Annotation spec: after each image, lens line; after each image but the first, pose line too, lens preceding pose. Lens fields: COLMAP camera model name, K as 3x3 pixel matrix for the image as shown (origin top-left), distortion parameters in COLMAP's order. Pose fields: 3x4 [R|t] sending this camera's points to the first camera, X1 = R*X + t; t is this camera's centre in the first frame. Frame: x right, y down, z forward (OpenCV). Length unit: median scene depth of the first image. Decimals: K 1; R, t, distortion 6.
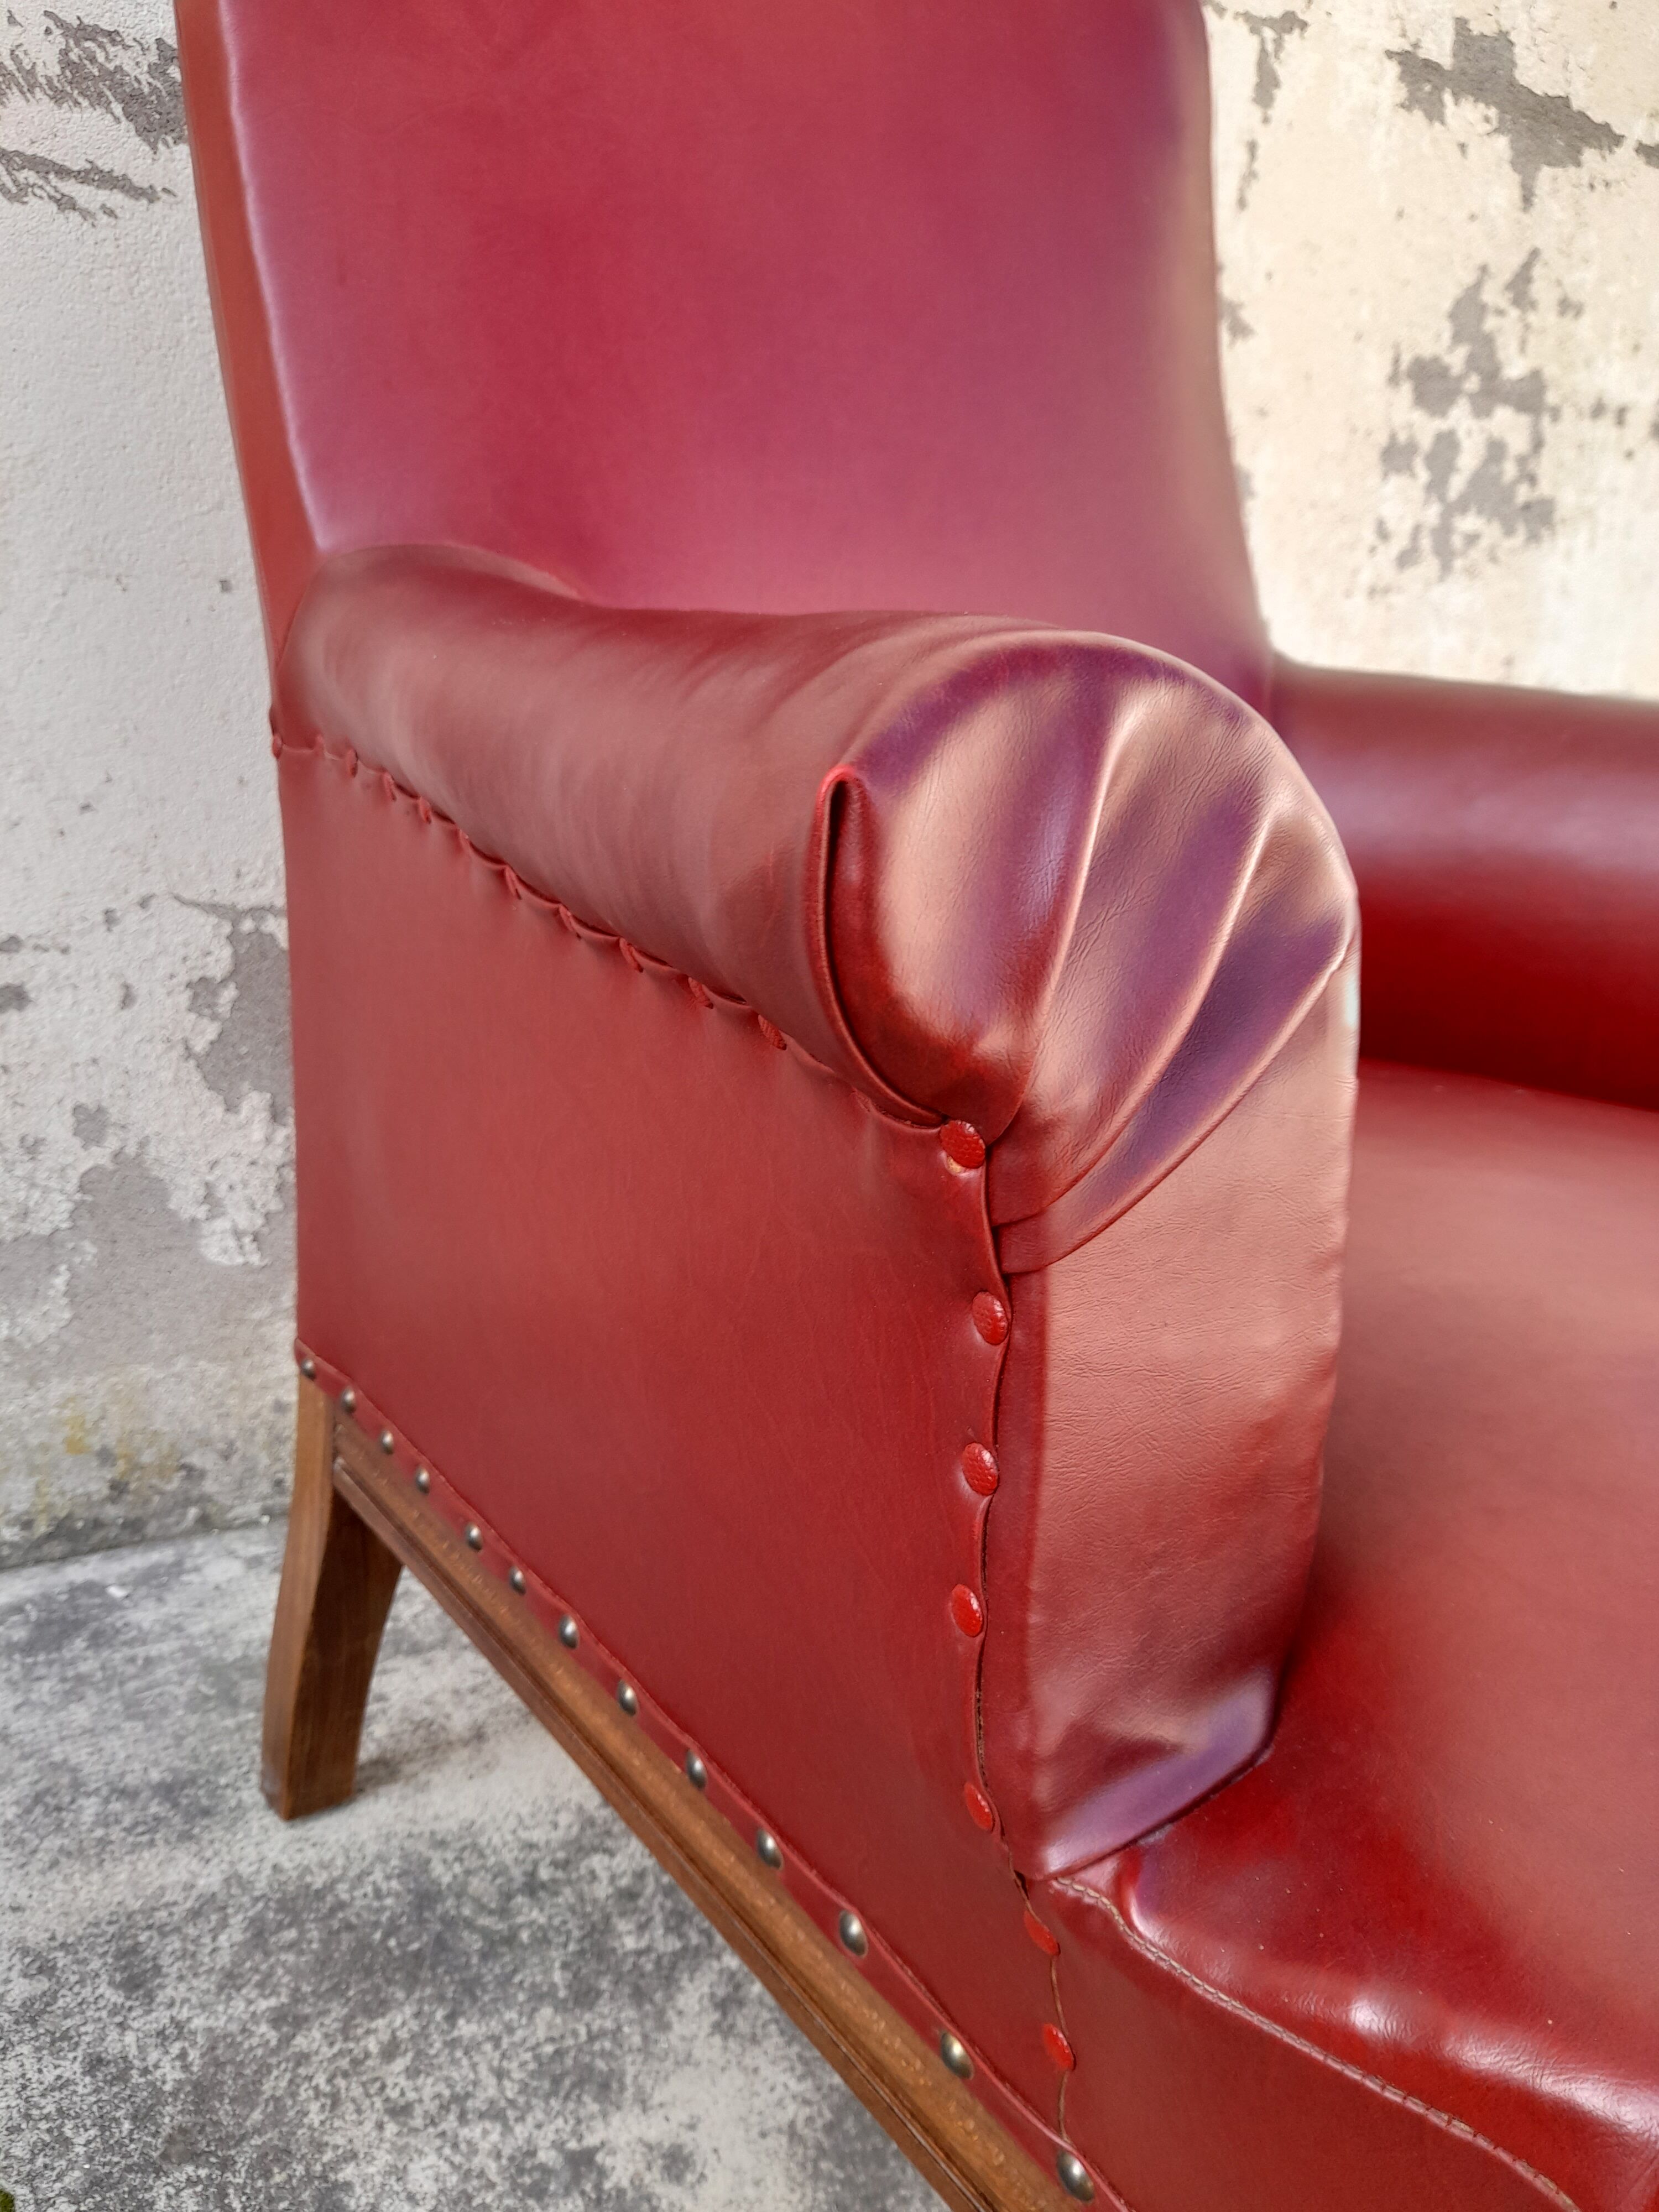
lens RADIAL K [[1670.1, 0, 837.9], [0, 1670.1, 1146.3], [0, 0, 1]] dist [-0.029749, 0.025278]
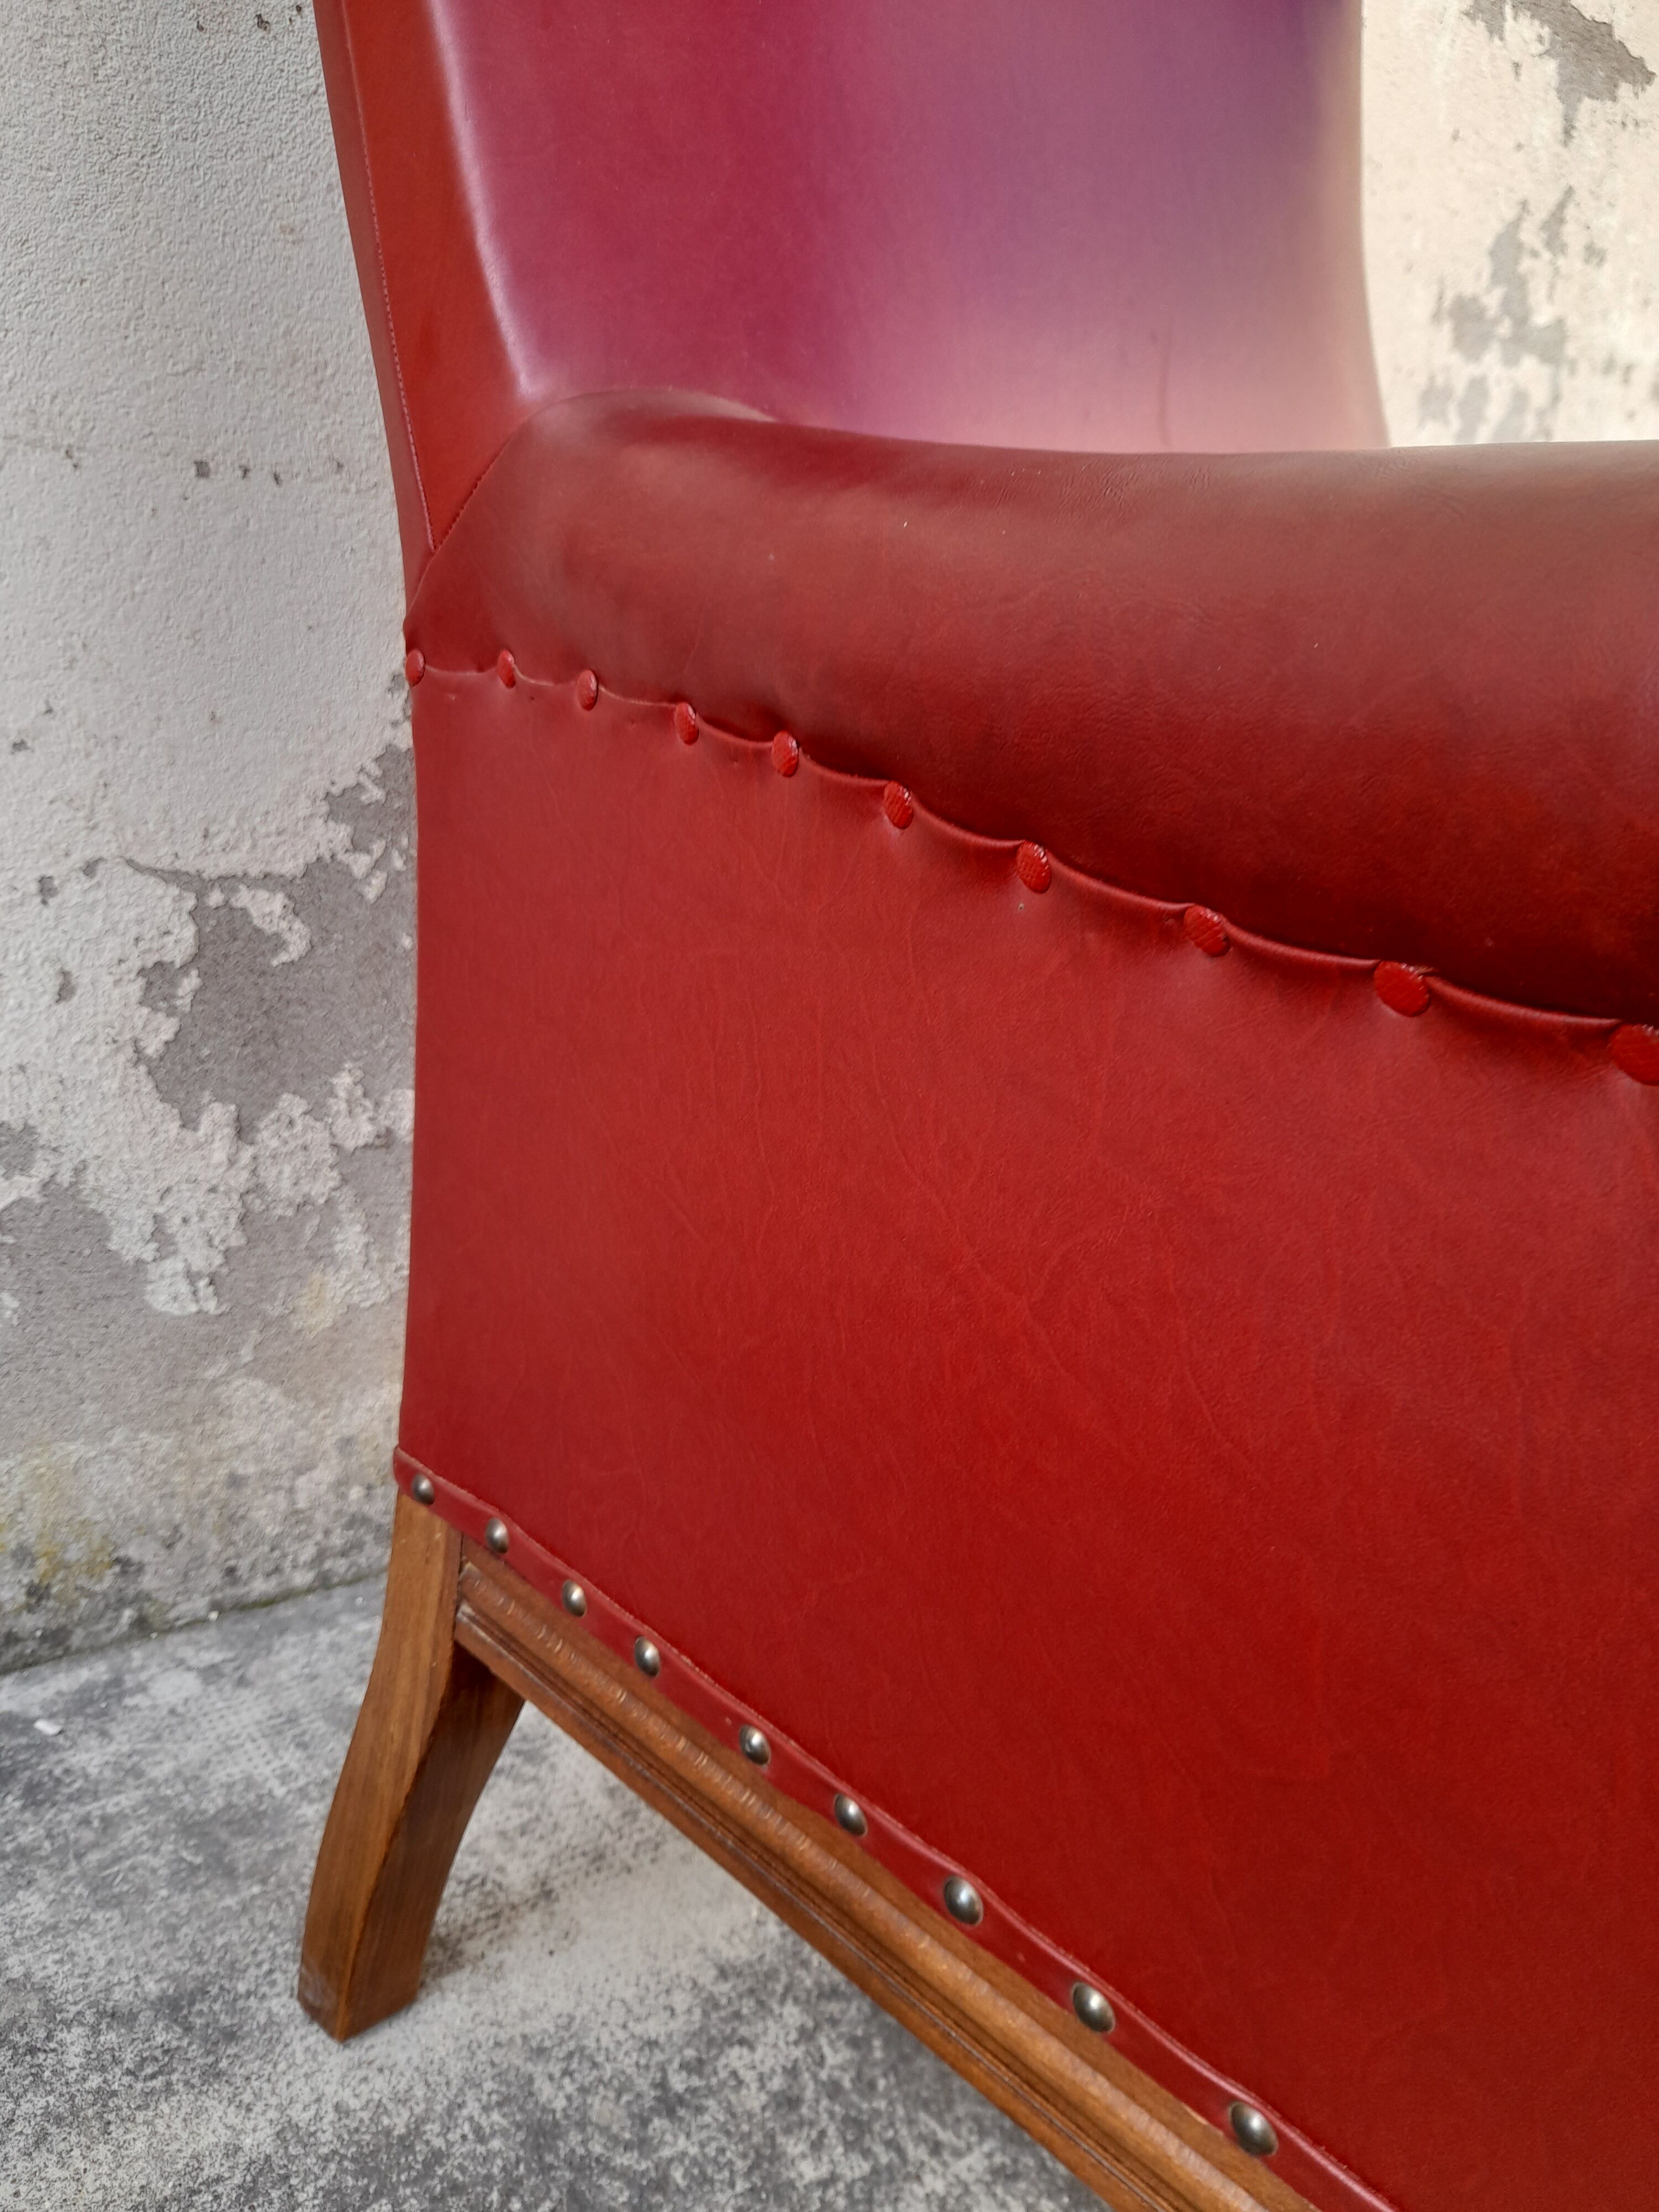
lens RADIAL K [[1670.1, 0, 830.0], [0, 1670.1, 1126.9], [0, 0, 1]] dist [-0.029749, 0.025278]
pose [[0.989943, -0.008509, 0.141212, -0.181236], [0.006761, 0.999895, 0.012855, -0.031459], [-0.141307, -0.011771, 0.989896, 0.166439]]
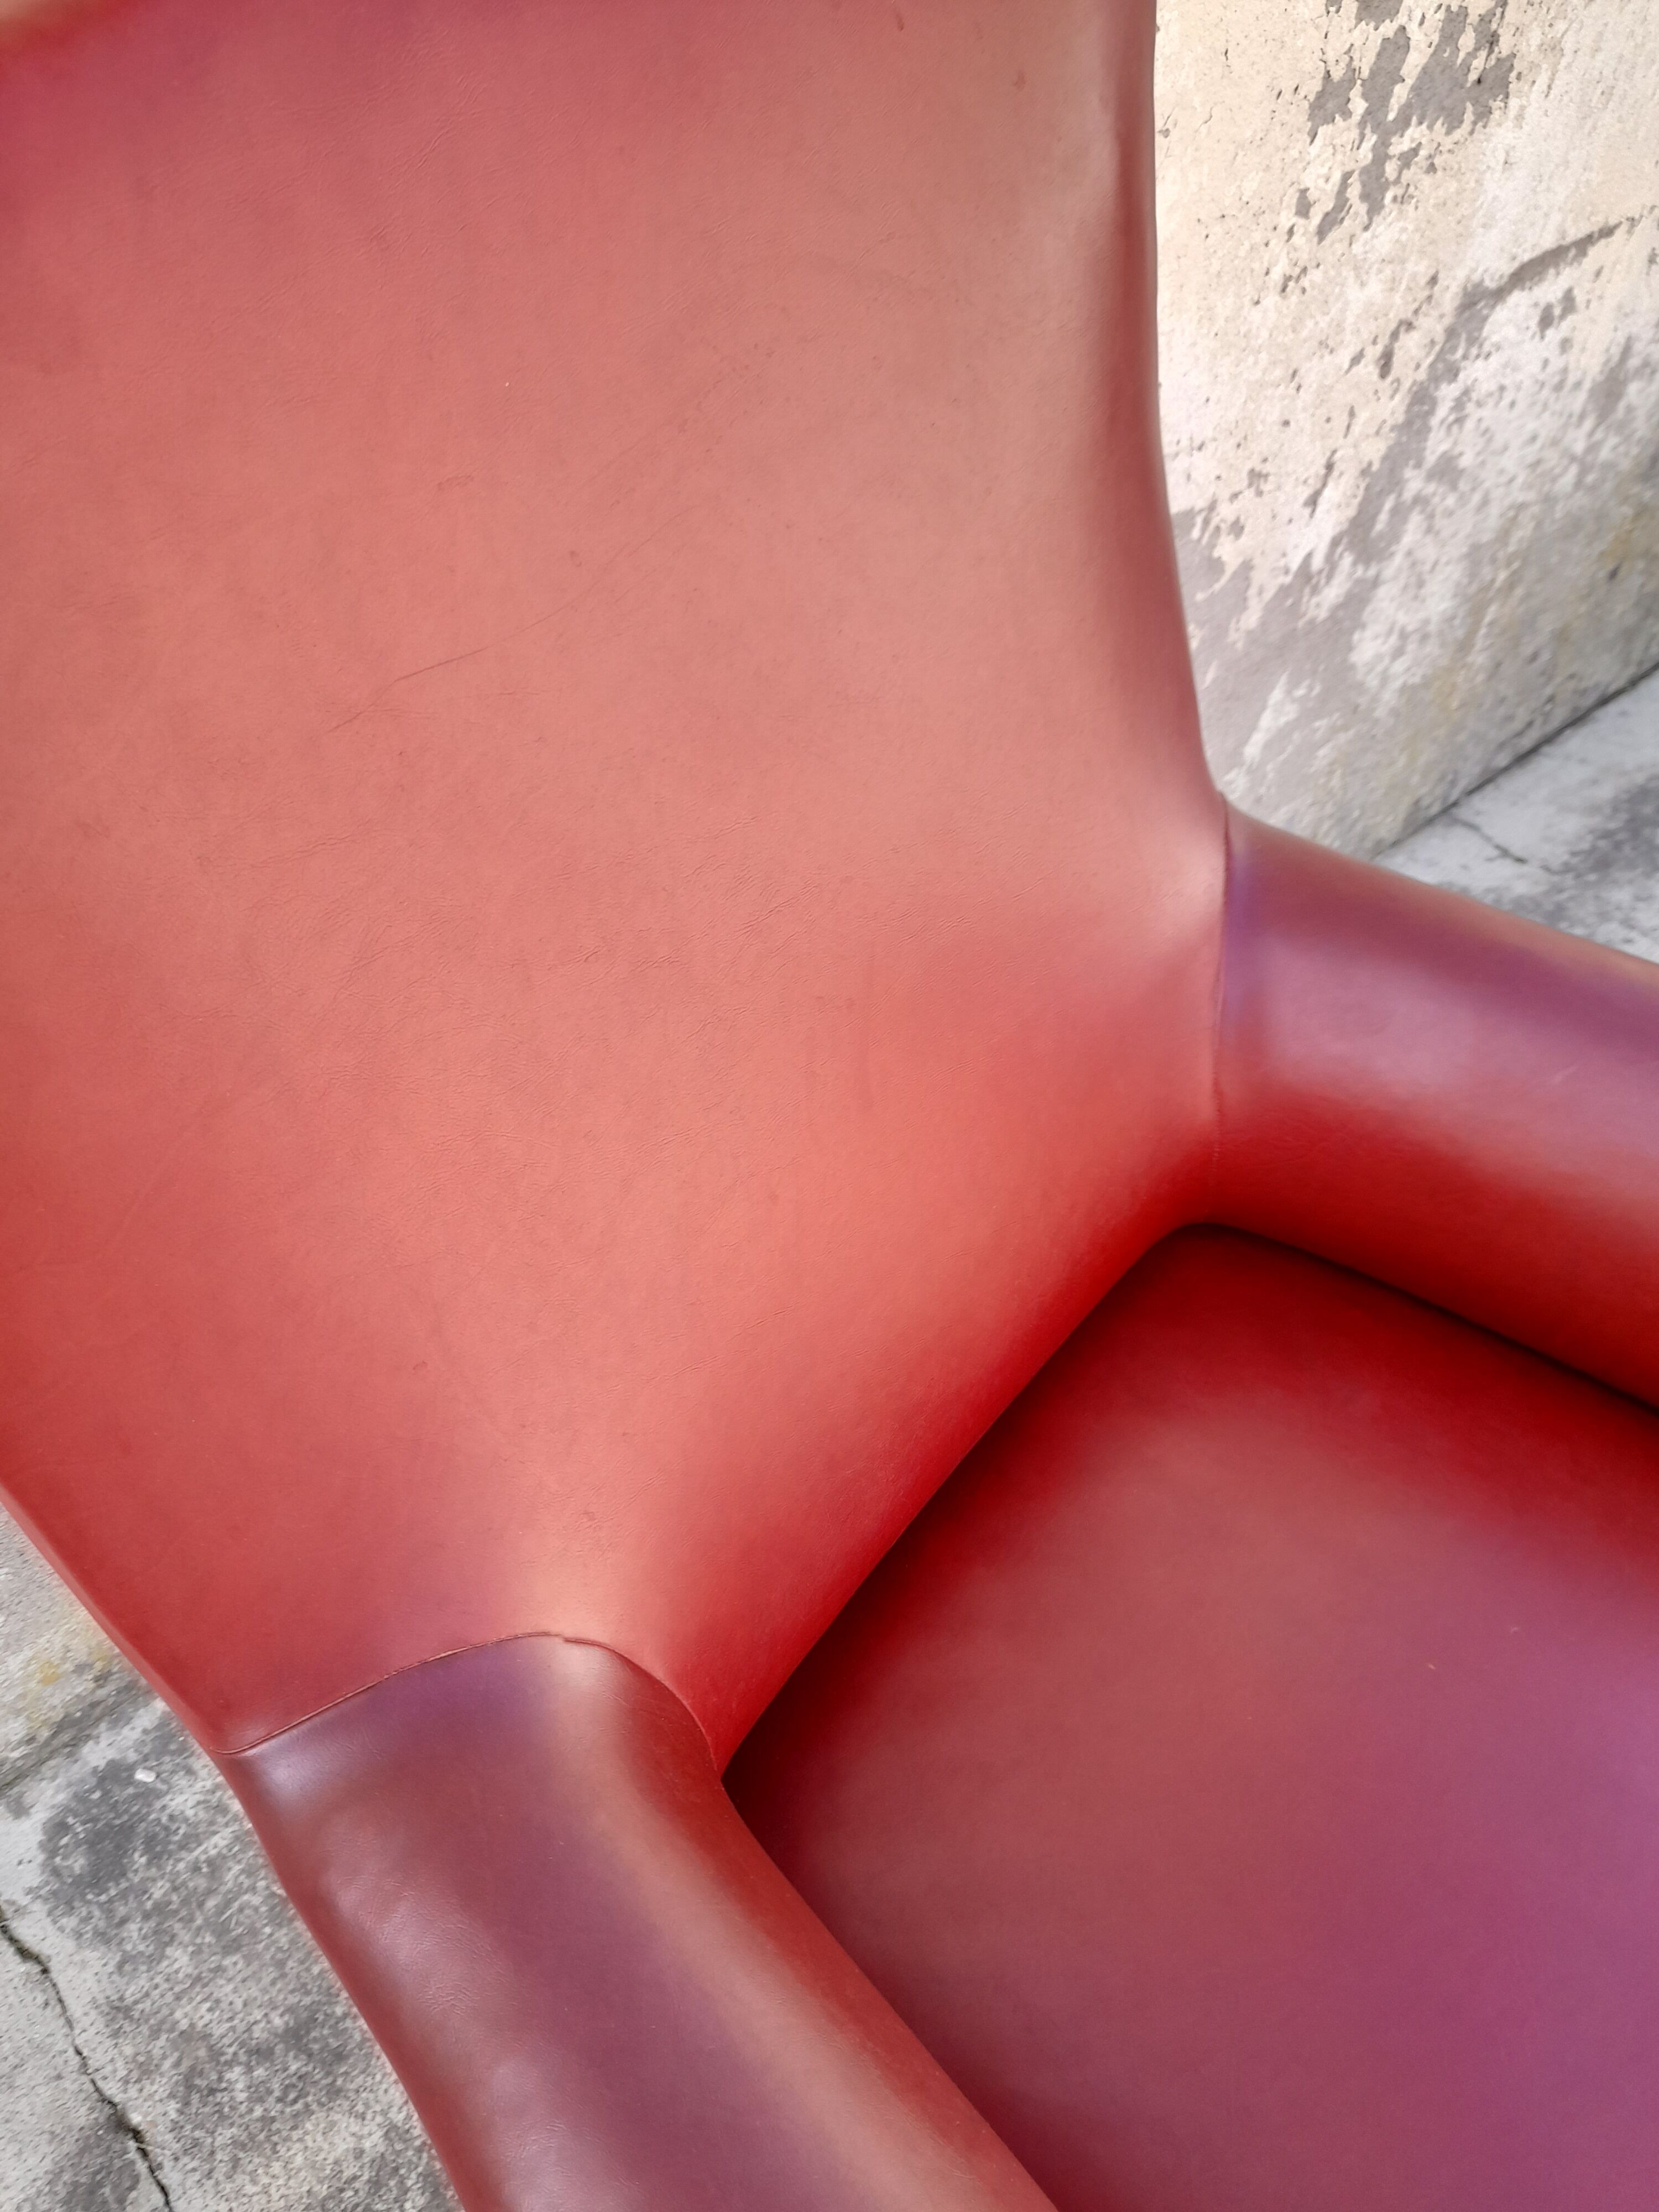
lens RADIAL K [[1670.1, 0, 884.6], [0, 1670.1, 1132.5], [0, 0, 1]] dist [-0.029749, 0.025278]
pose [[0.979248, -0.168795, 0.112172, -0.021181], [0.078724, 0.826817, 0.556935, -0.666259], [-0.186753, -0.536546, 0.822947, 0.274611]]
